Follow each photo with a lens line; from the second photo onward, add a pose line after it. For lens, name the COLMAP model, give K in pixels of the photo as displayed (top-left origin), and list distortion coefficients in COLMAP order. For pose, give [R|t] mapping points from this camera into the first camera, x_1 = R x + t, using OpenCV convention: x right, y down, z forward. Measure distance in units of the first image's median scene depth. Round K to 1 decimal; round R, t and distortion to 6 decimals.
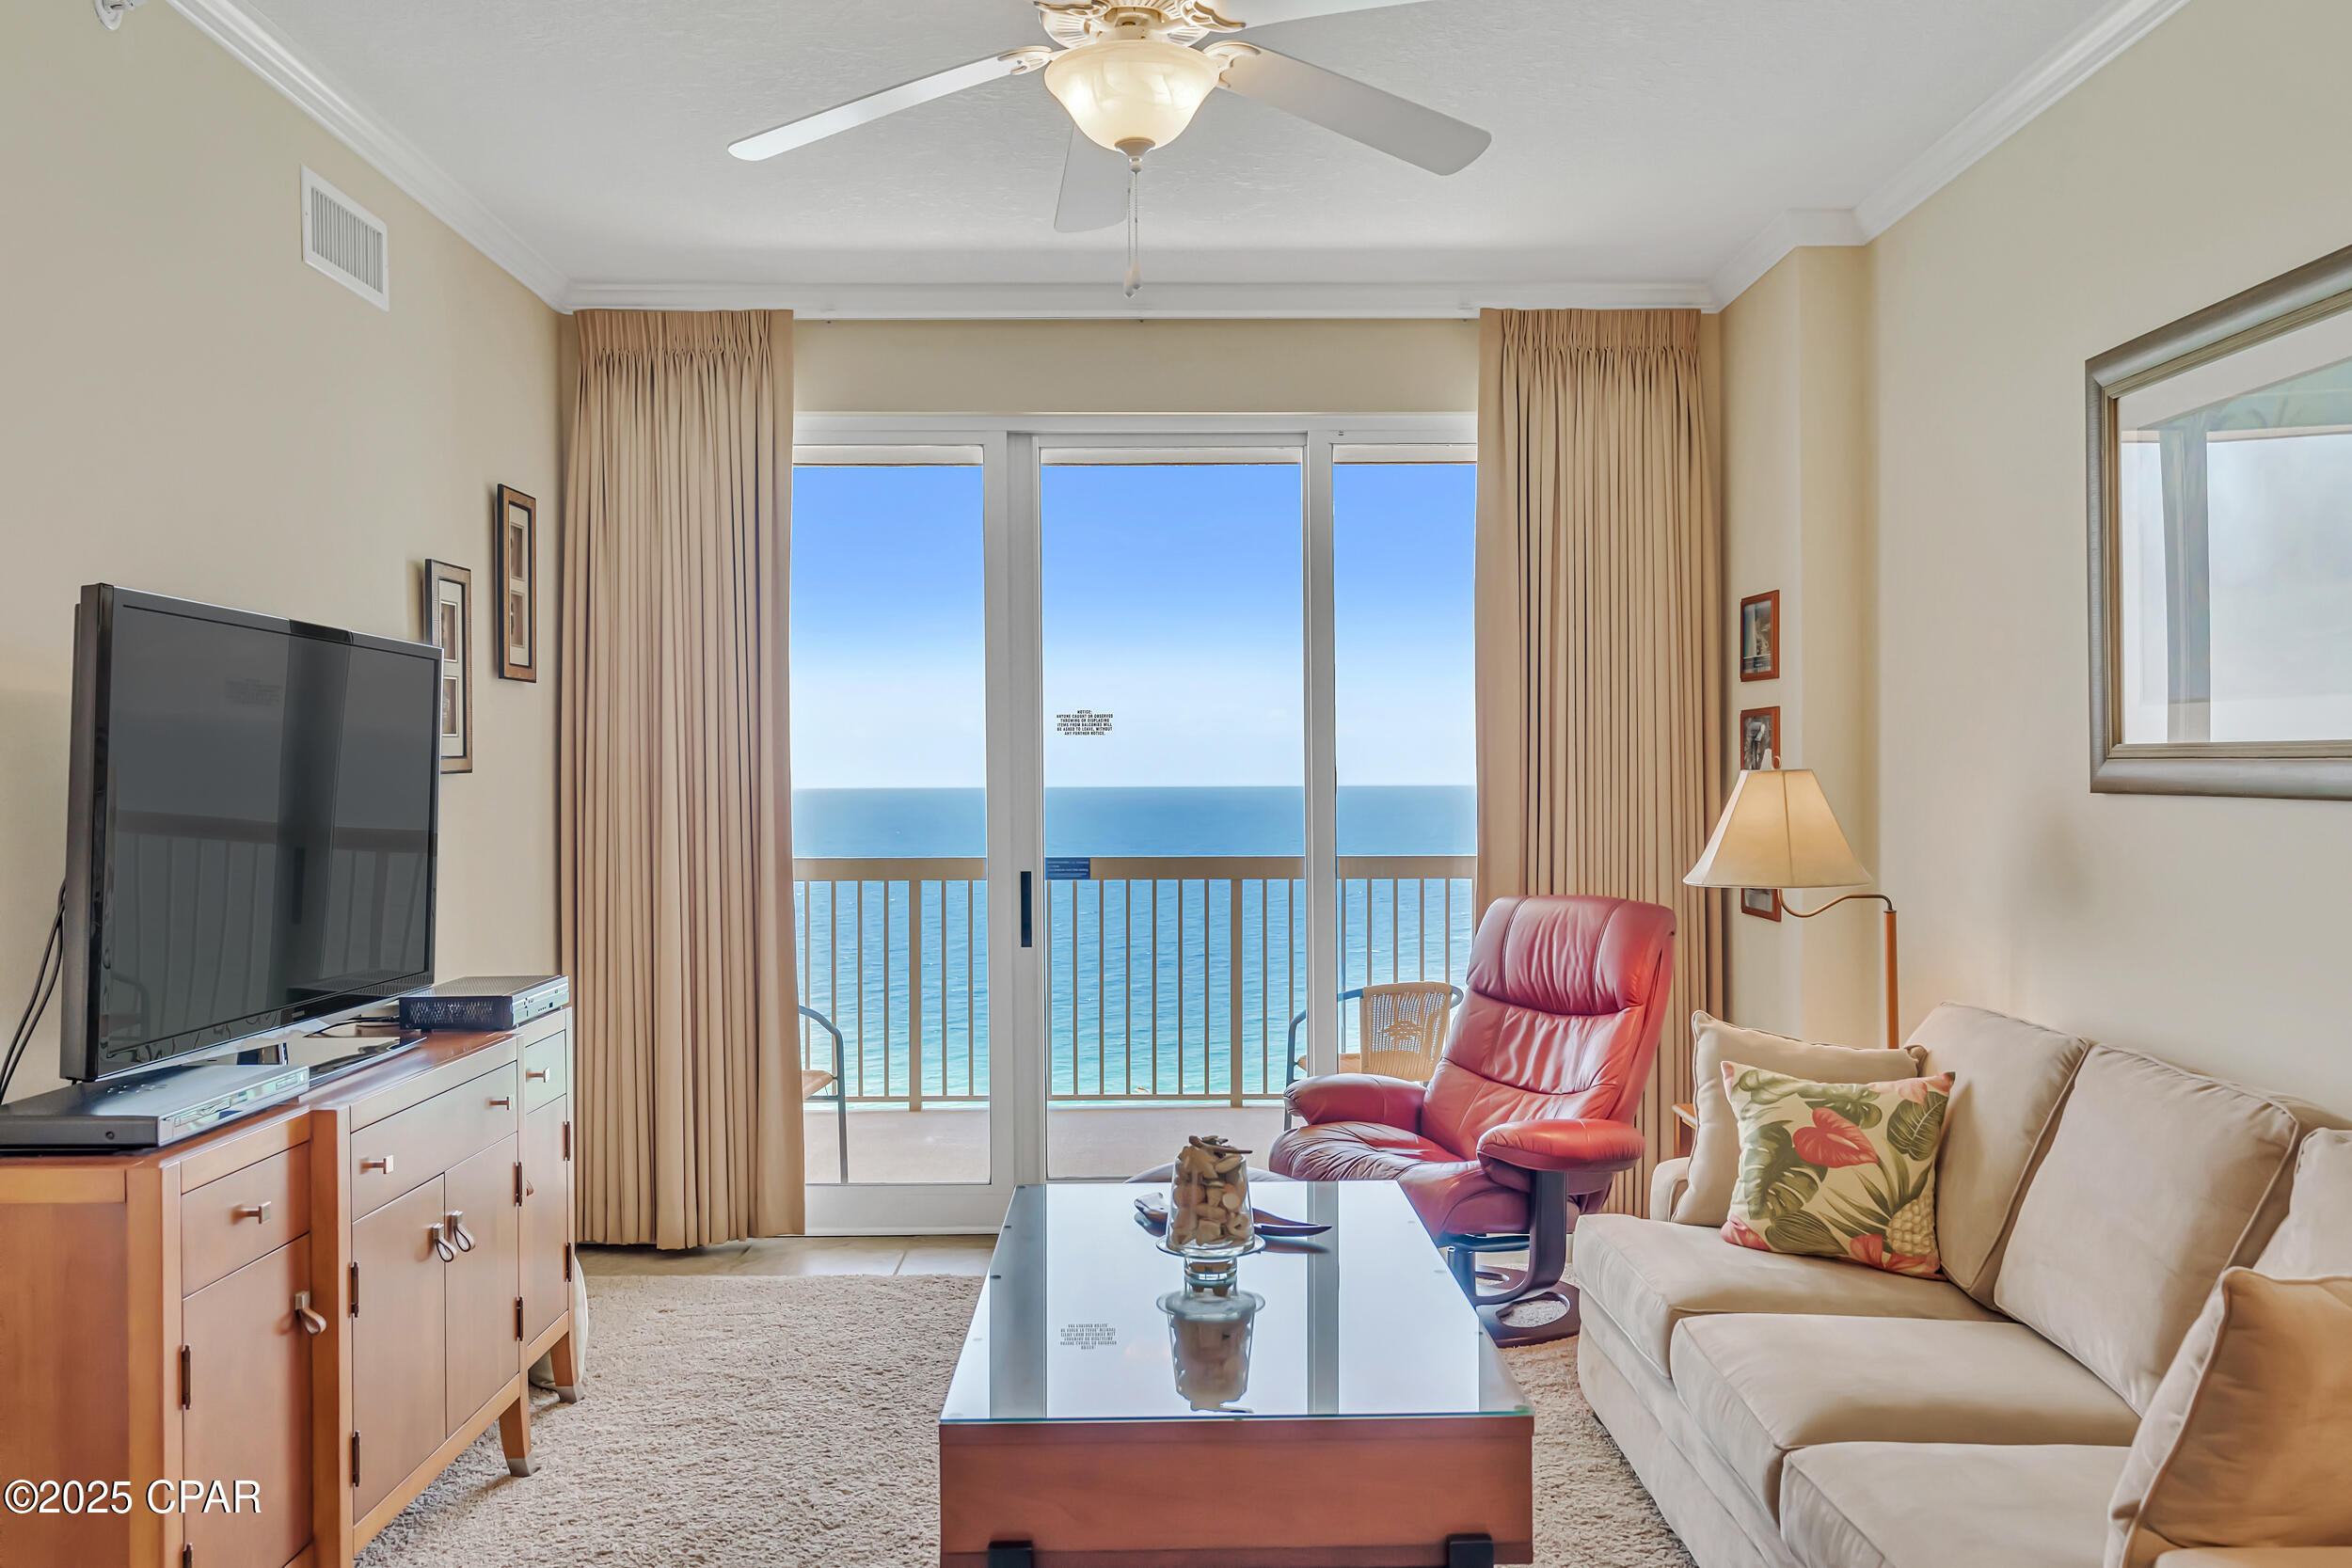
lens RADIAL K [[1799.7, 0, 1183.4], [0, 1799.7, 789.7], [0, 0, 1]] dist [0.006862, -0.003754]
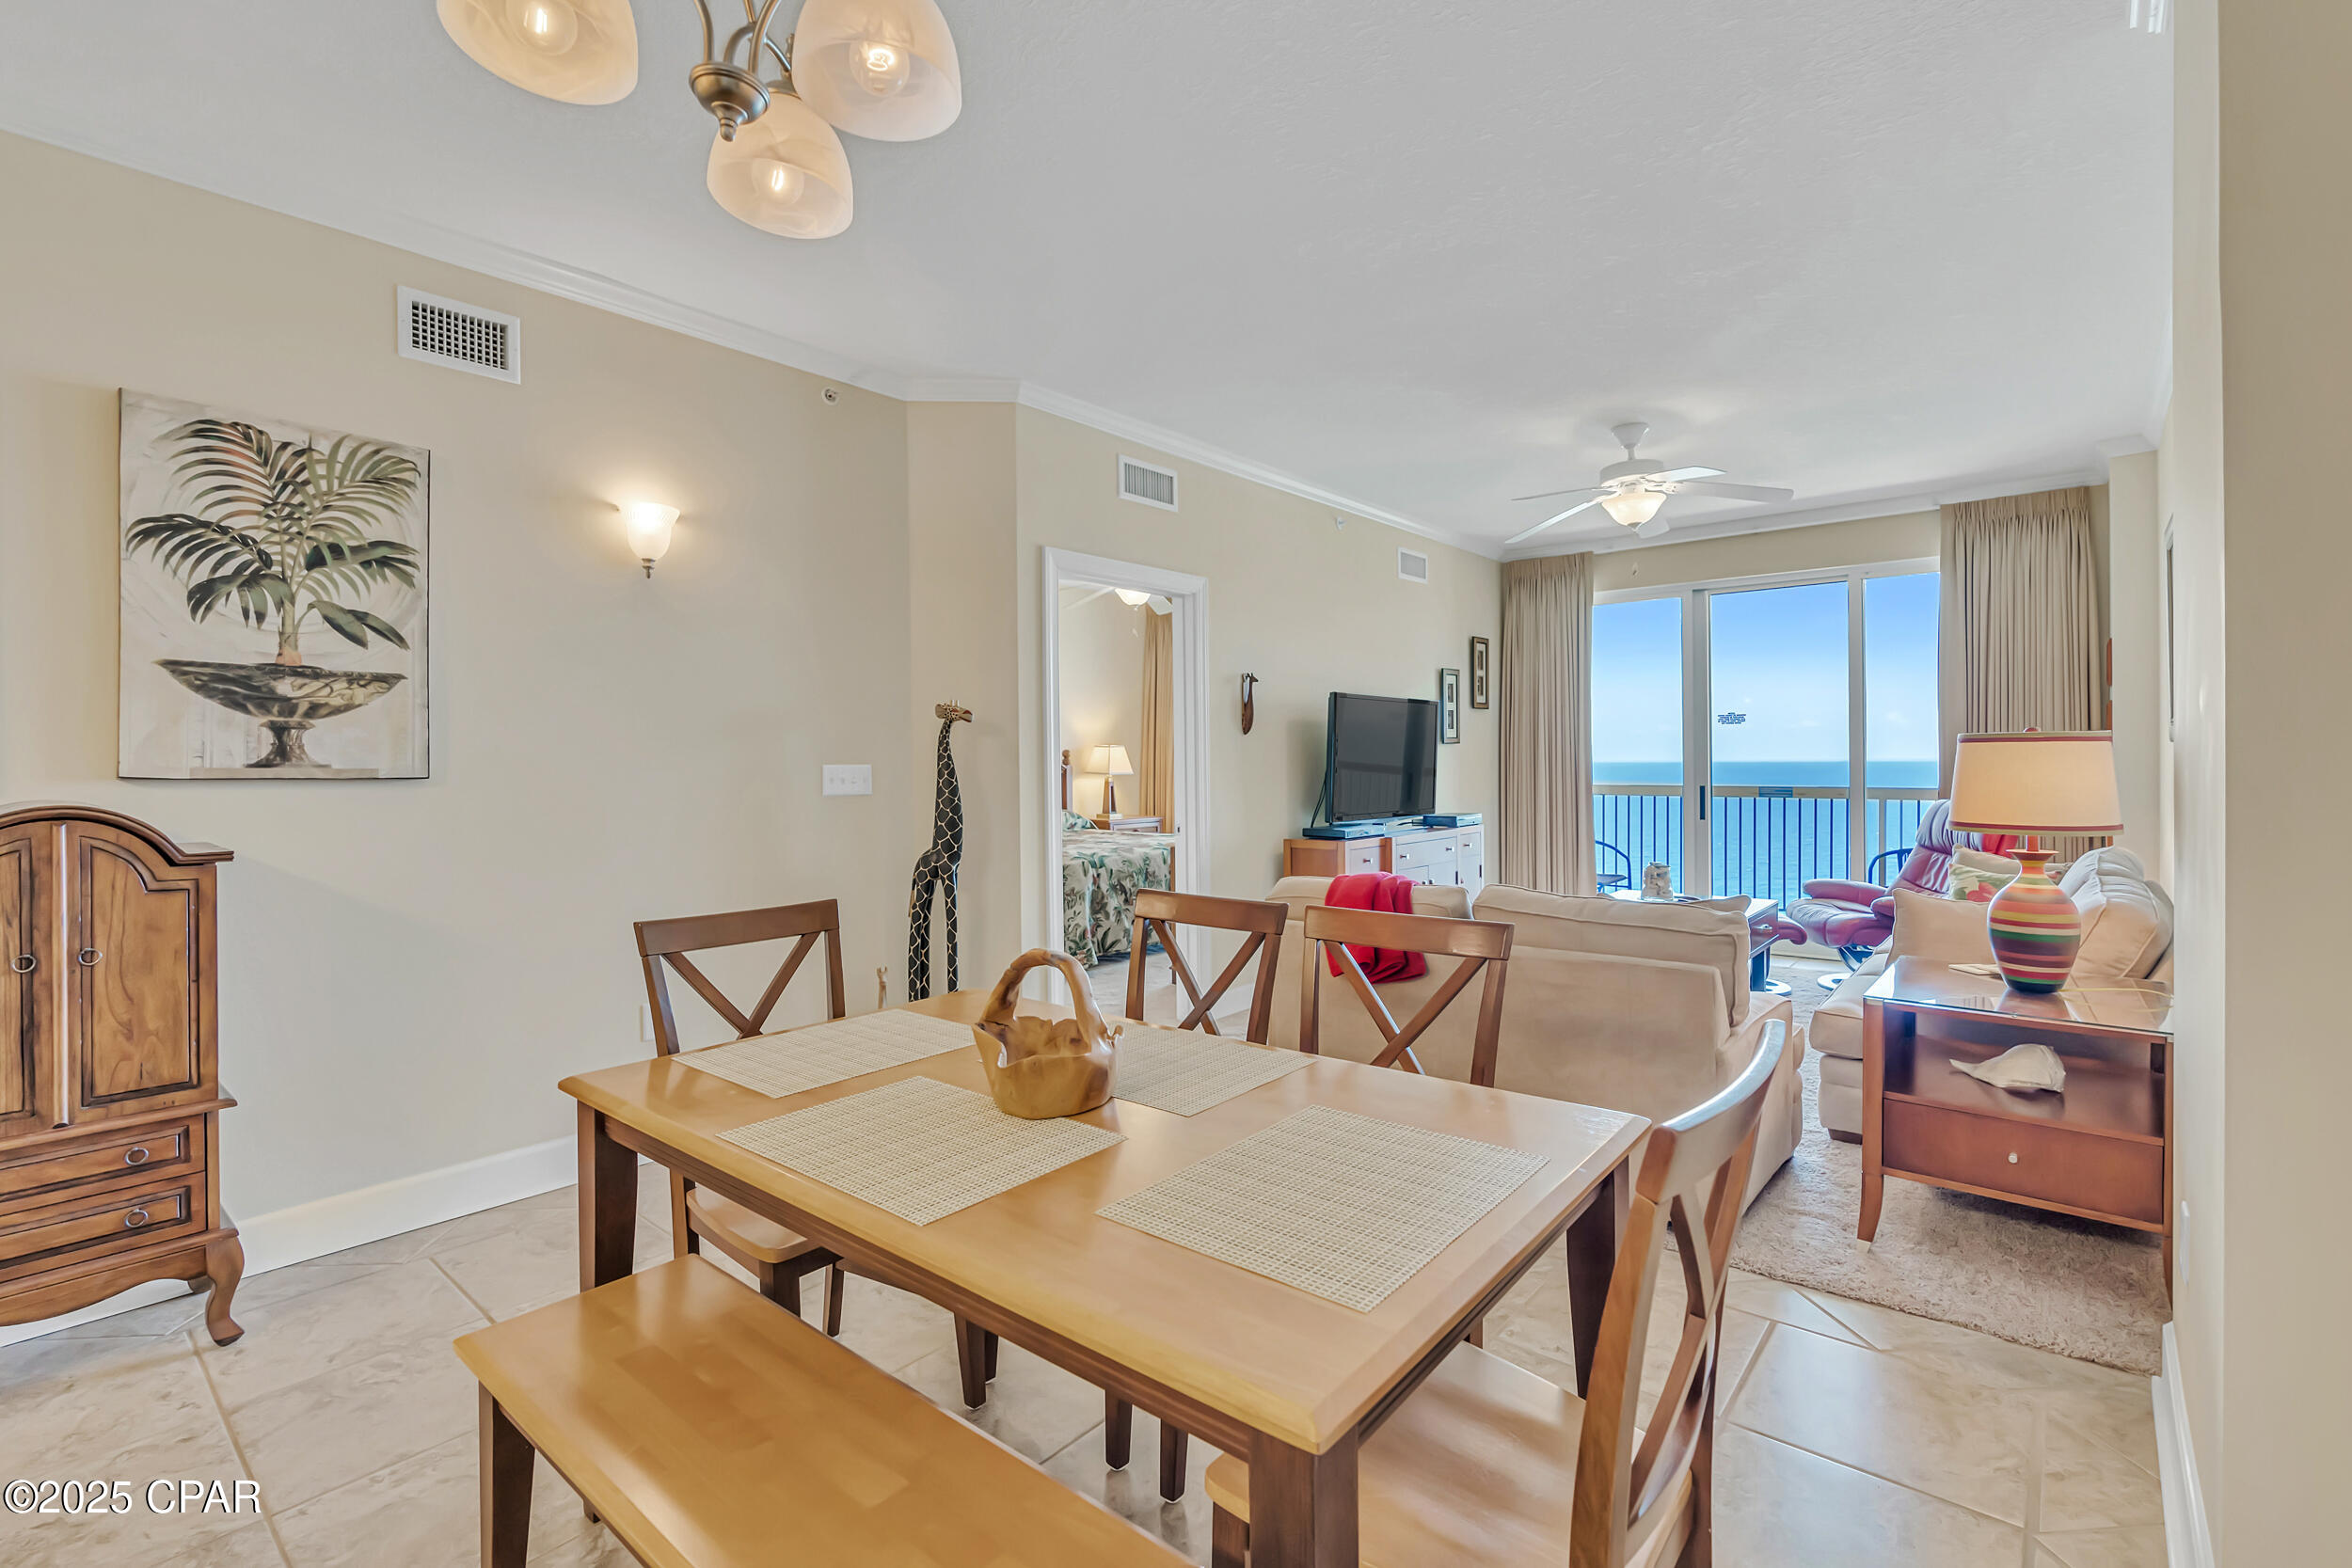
lens RADIAL K [[1047.3, 0, 1189.1], [0, 1047.3, 766.5], [0, 0, 1]] dist [-0.008397, 0.000670]
pose [[0.753450, 0.003051, -0.657499, 0.341262], [0.000267, 0.999988, 0.004947, 0.017793], [0.657506, -0.003903, 0.753440, -0.473411]]
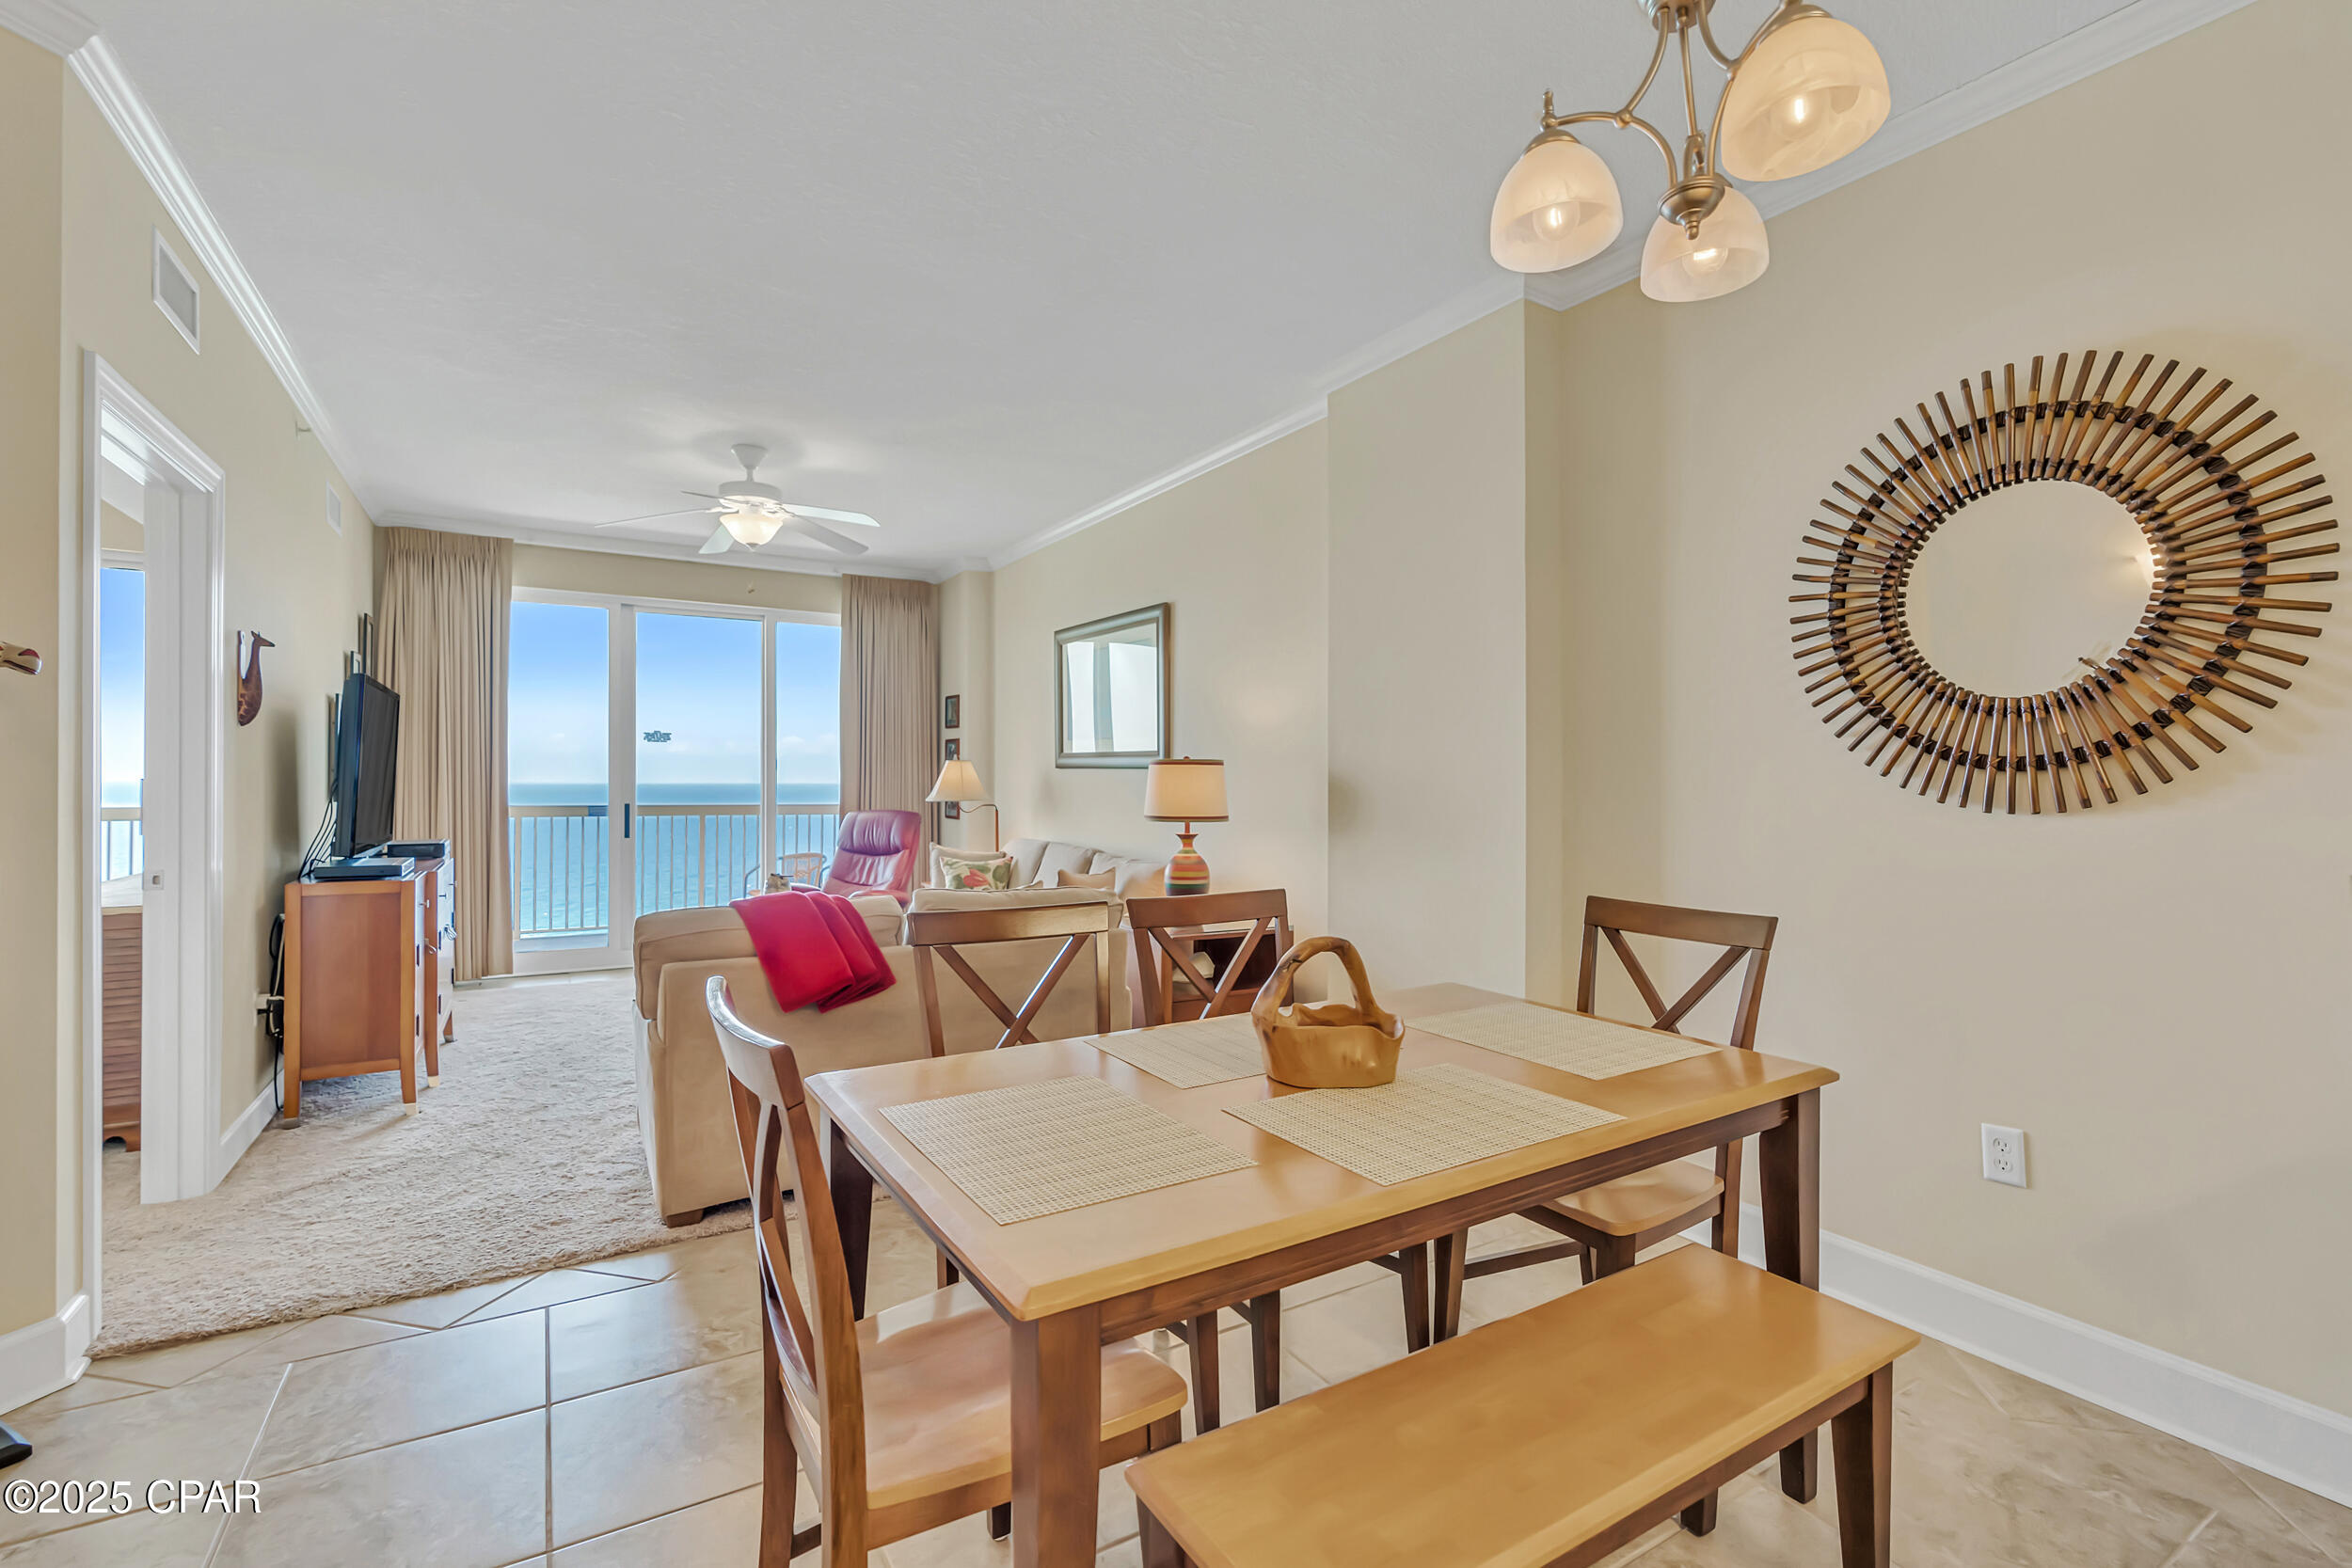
lens RADIAL K [[1059.0, 0, 1179.4], [0, 1059.0, 777.9], [0, 0, 1]] dist [-0.002771, 0.000087]
pose [[0.865066, 0.011565, 0.501525, -0.182363], [-0.006770, 0.999912, -0.011379, 0.029354], [-0.501613, 0.006448, 0.865068, -0.545820]]
